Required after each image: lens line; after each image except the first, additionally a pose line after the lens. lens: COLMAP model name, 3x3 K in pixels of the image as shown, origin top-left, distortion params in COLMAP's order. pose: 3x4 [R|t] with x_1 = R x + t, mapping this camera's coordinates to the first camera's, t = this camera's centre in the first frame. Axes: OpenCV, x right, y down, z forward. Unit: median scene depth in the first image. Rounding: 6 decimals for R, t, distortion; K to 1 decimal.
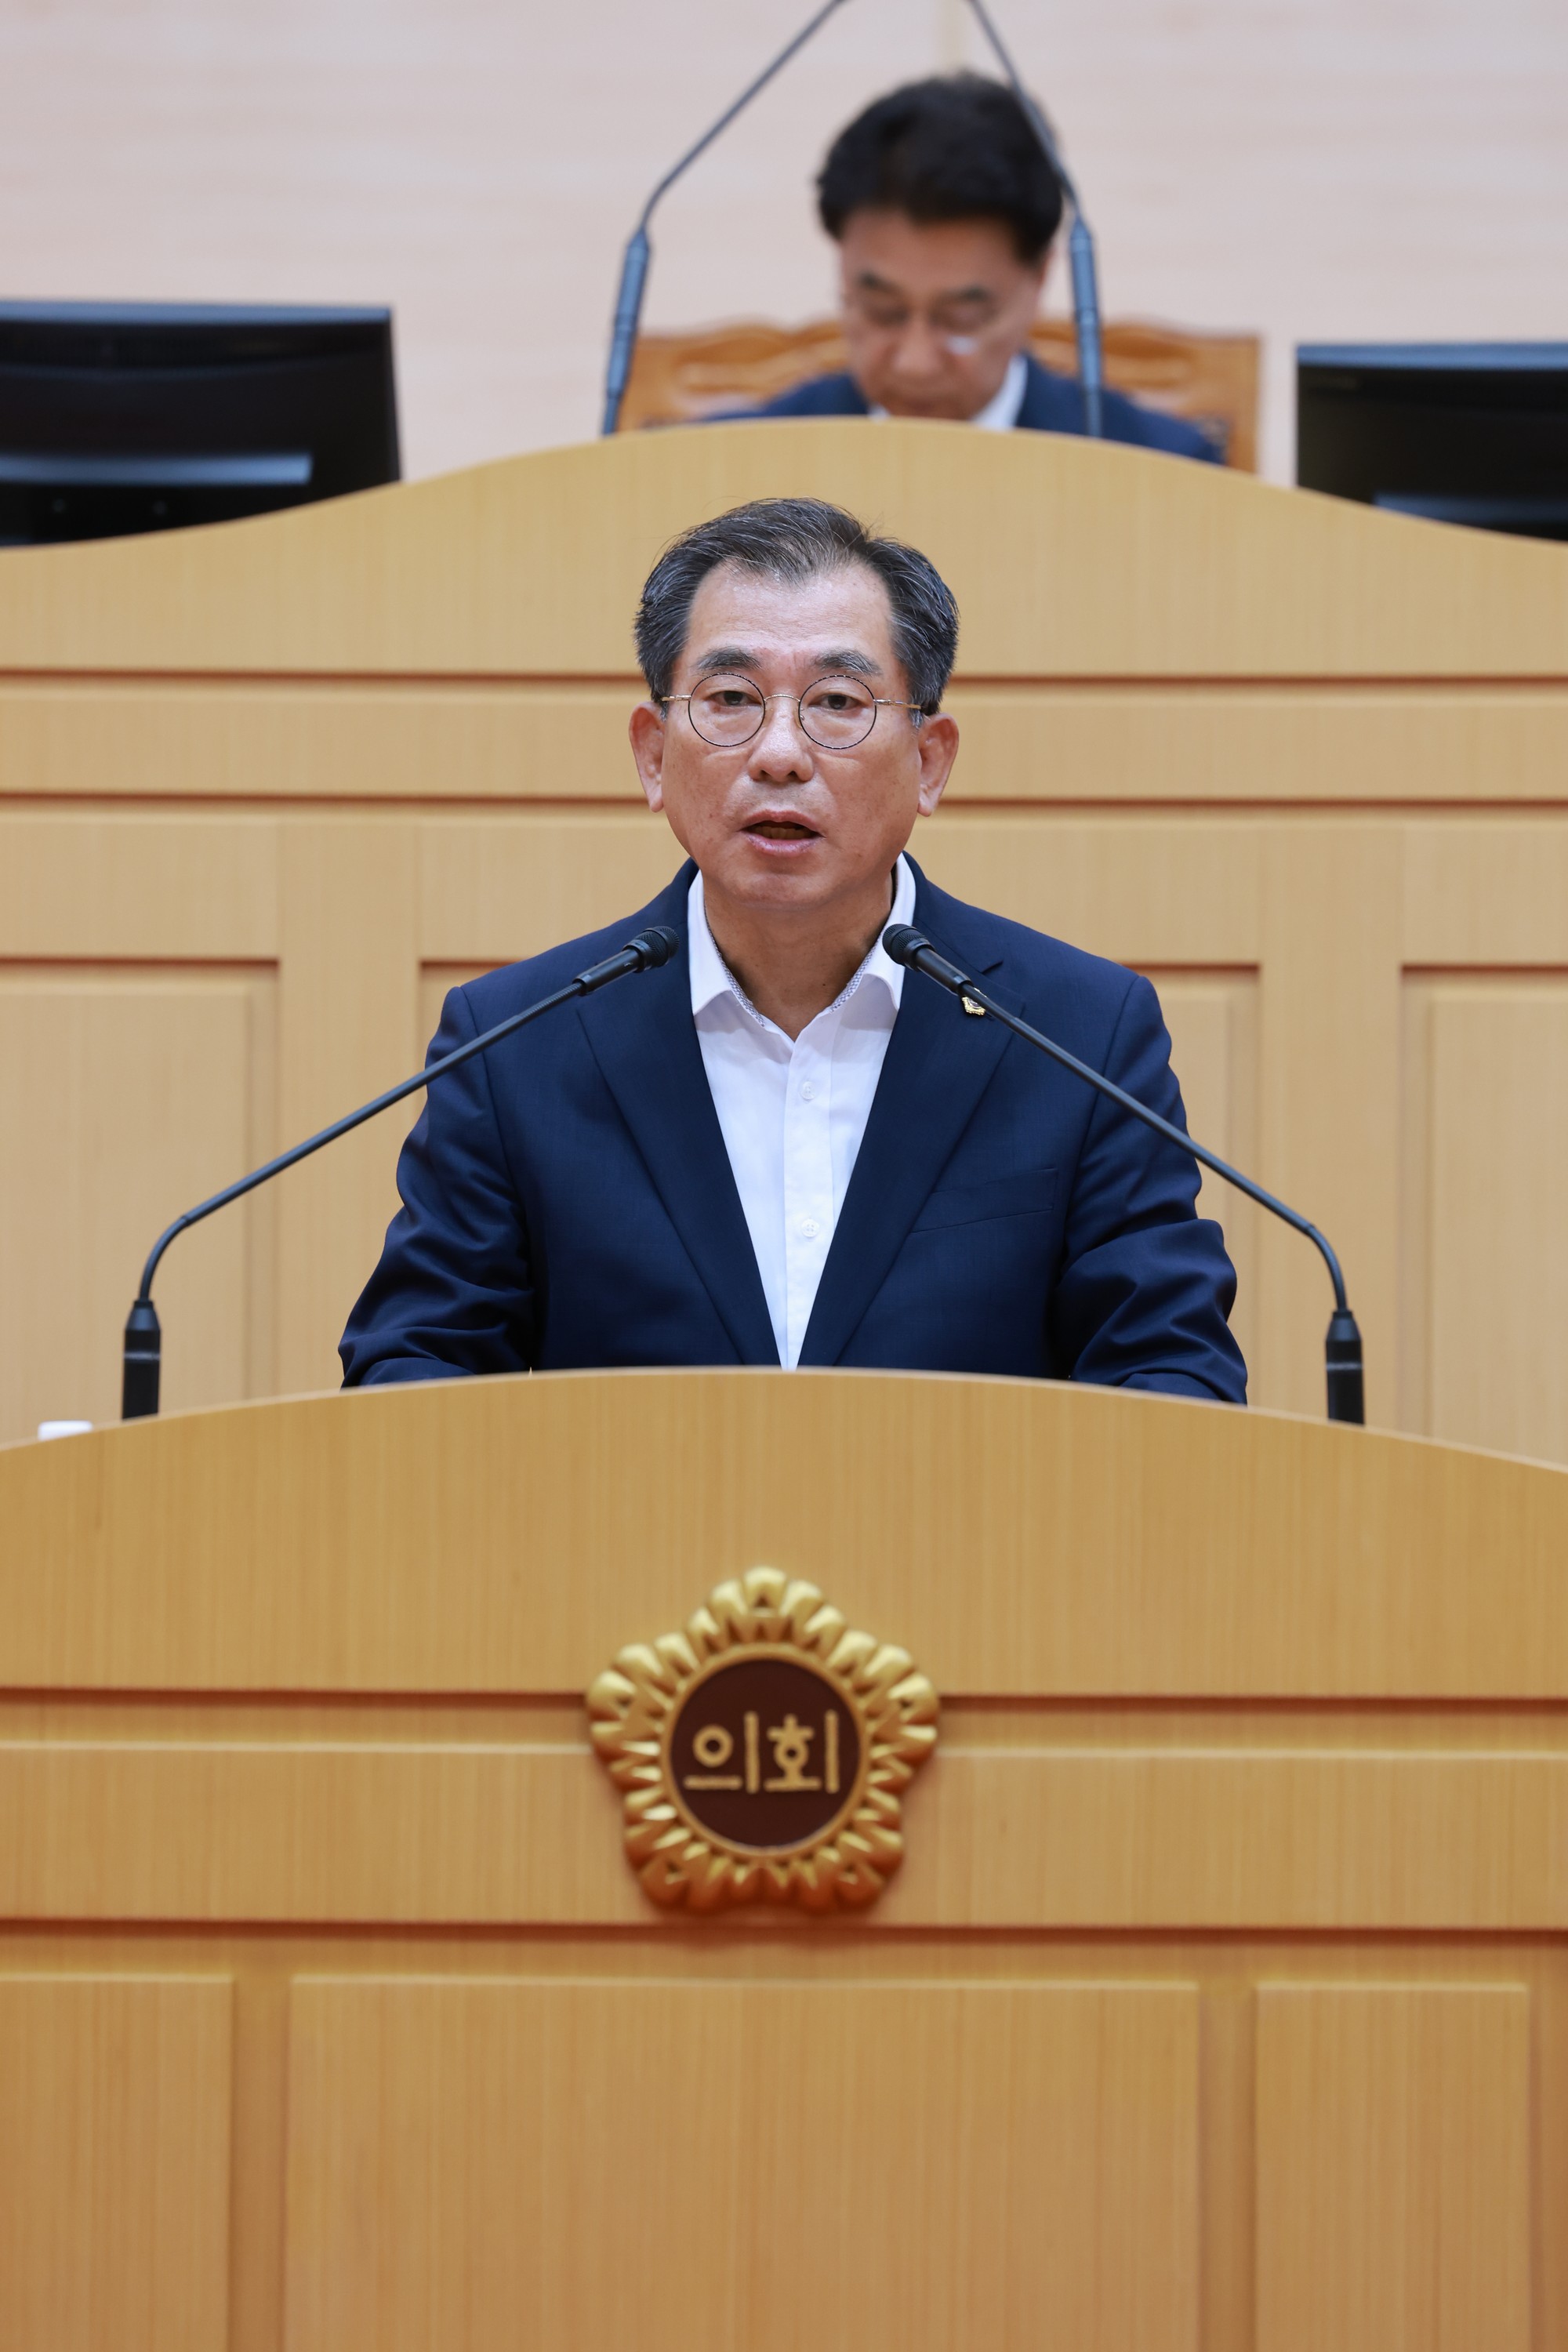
lens RADIAL K [[10631.7, 0, 887.2], [0, 10631.7, 1173.0], [0, 0, 1]] dist [1.536303, 2.881699]
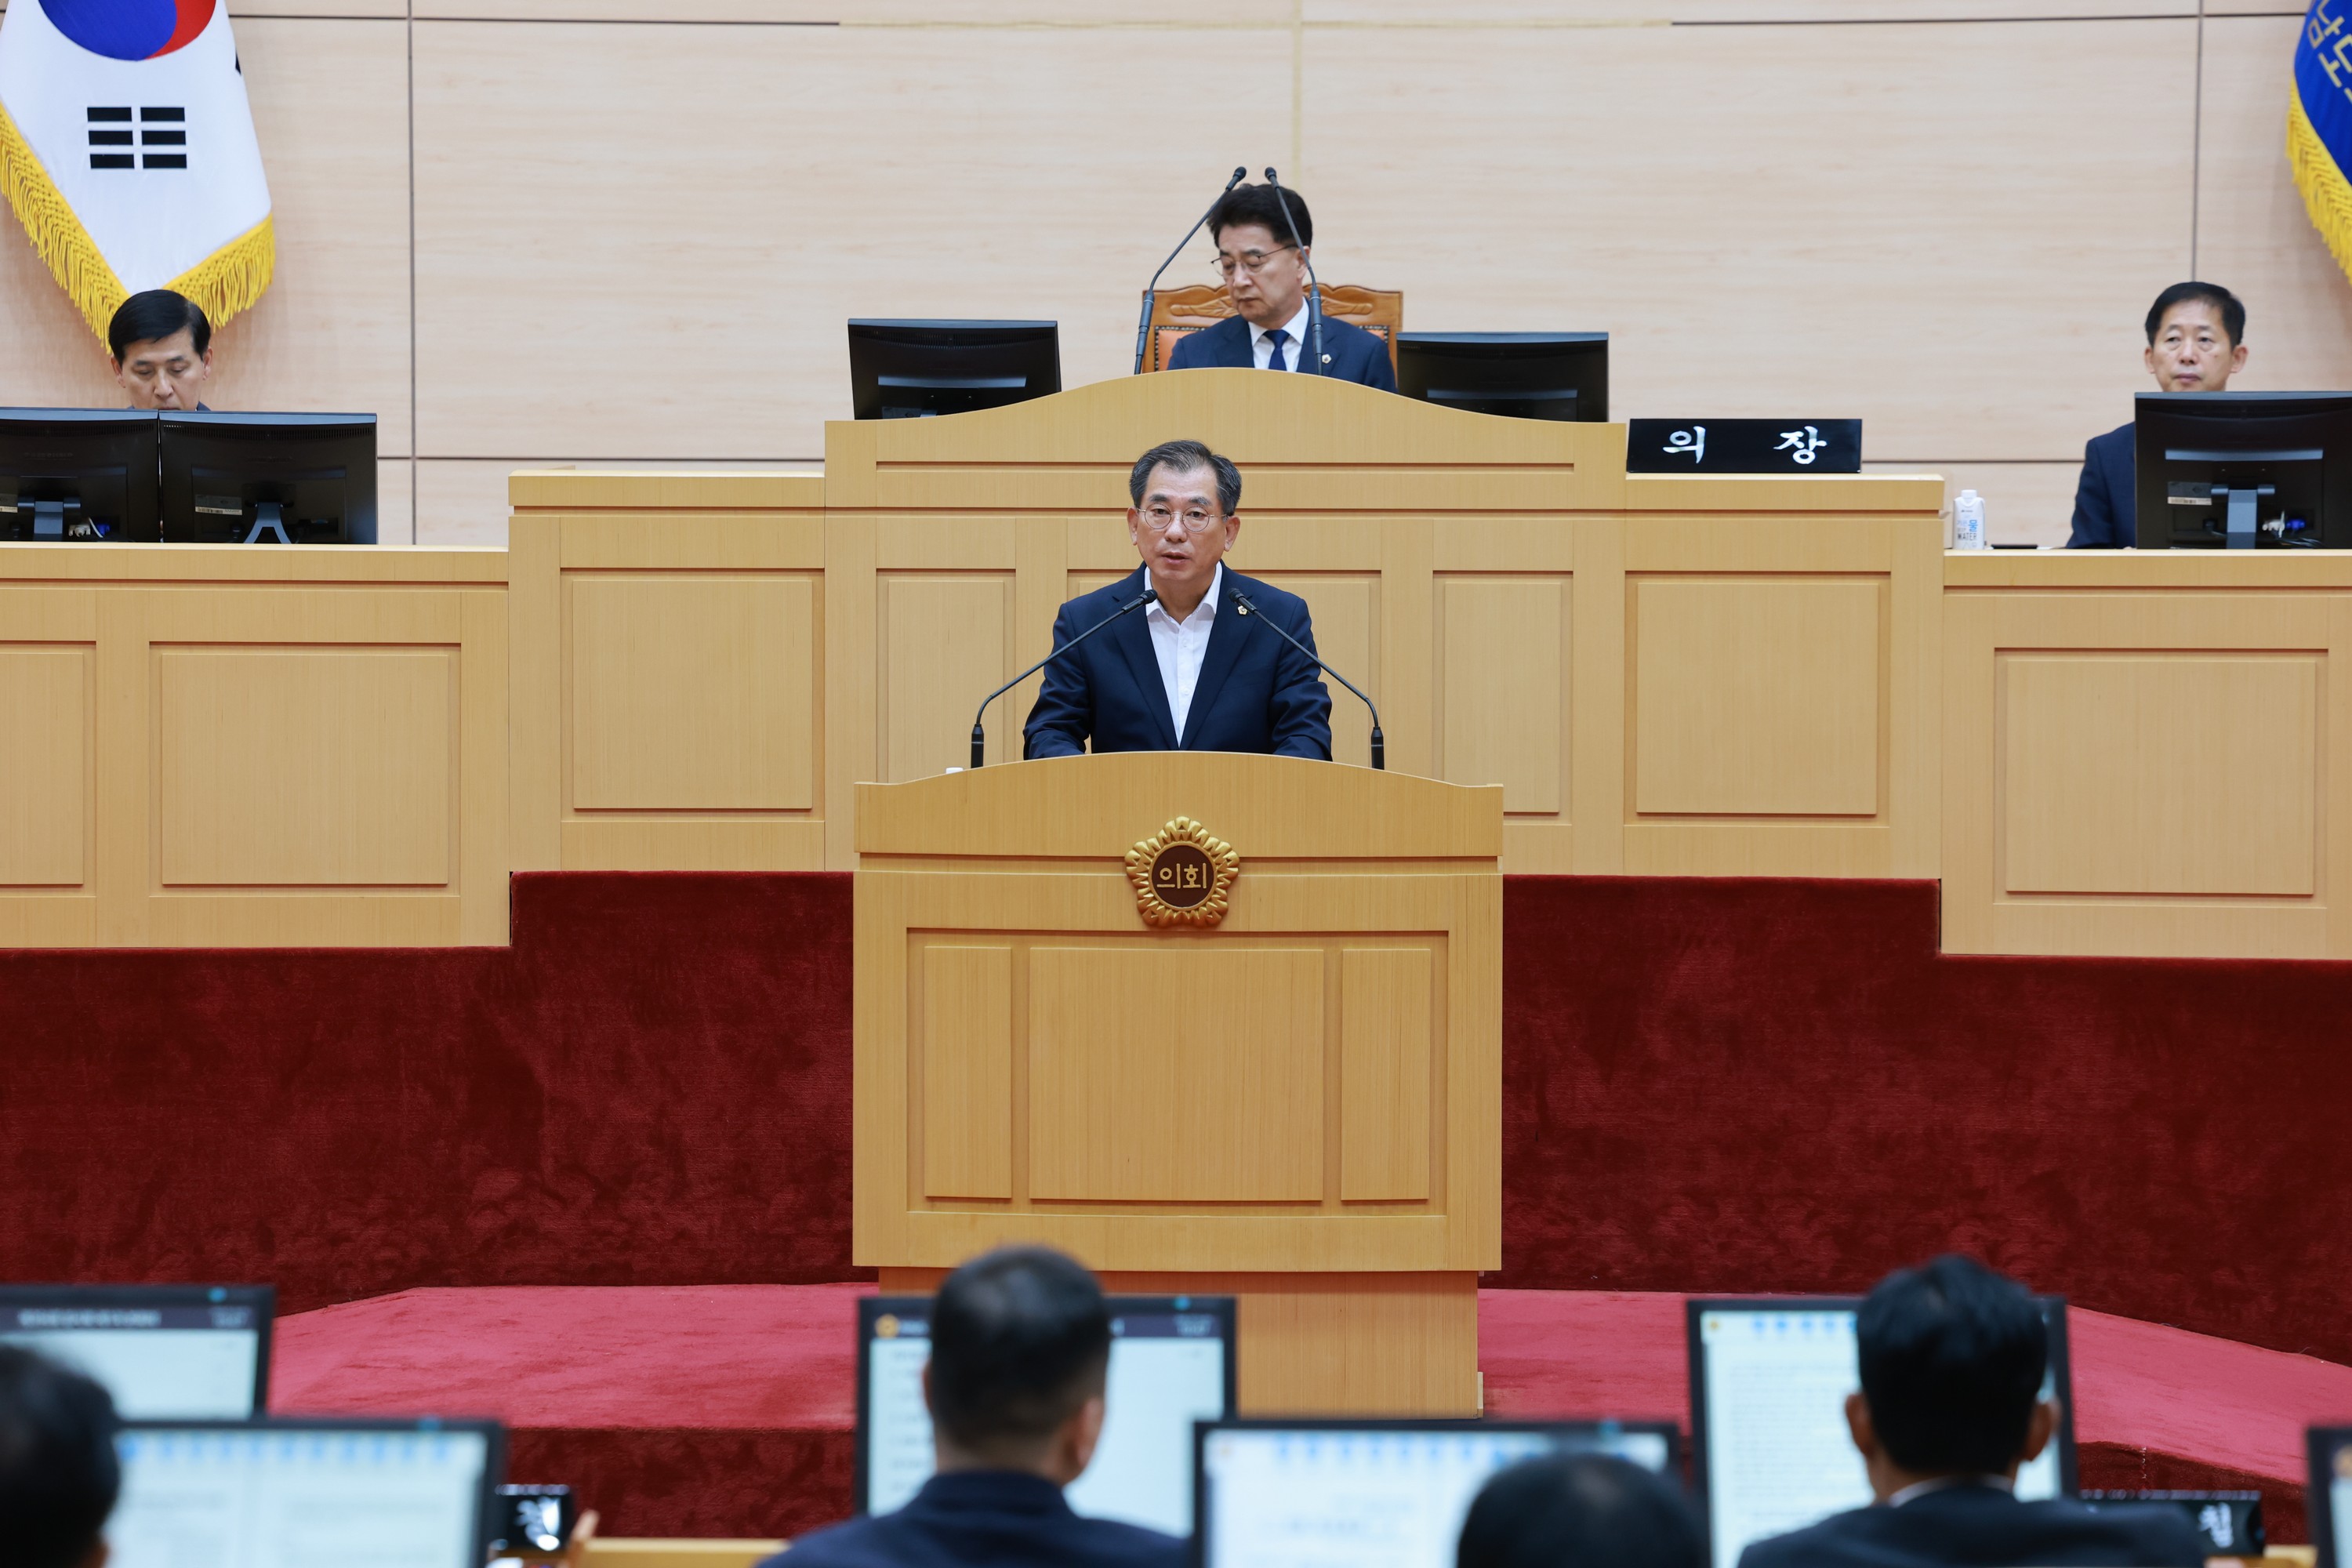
lens RADIAL K [[7287.1, 0, 1178.8], [0, 7287.1, 706.9], [0, 0, 1]] dist [0.746631, -0.207106]
pose [[0.999924, -0.003298, -0.011886, 0.012464], [0.003667, 0.999509, 0.031130, -0.059495], [0.011778, -0.031172, 0.999445, -1.091441]]
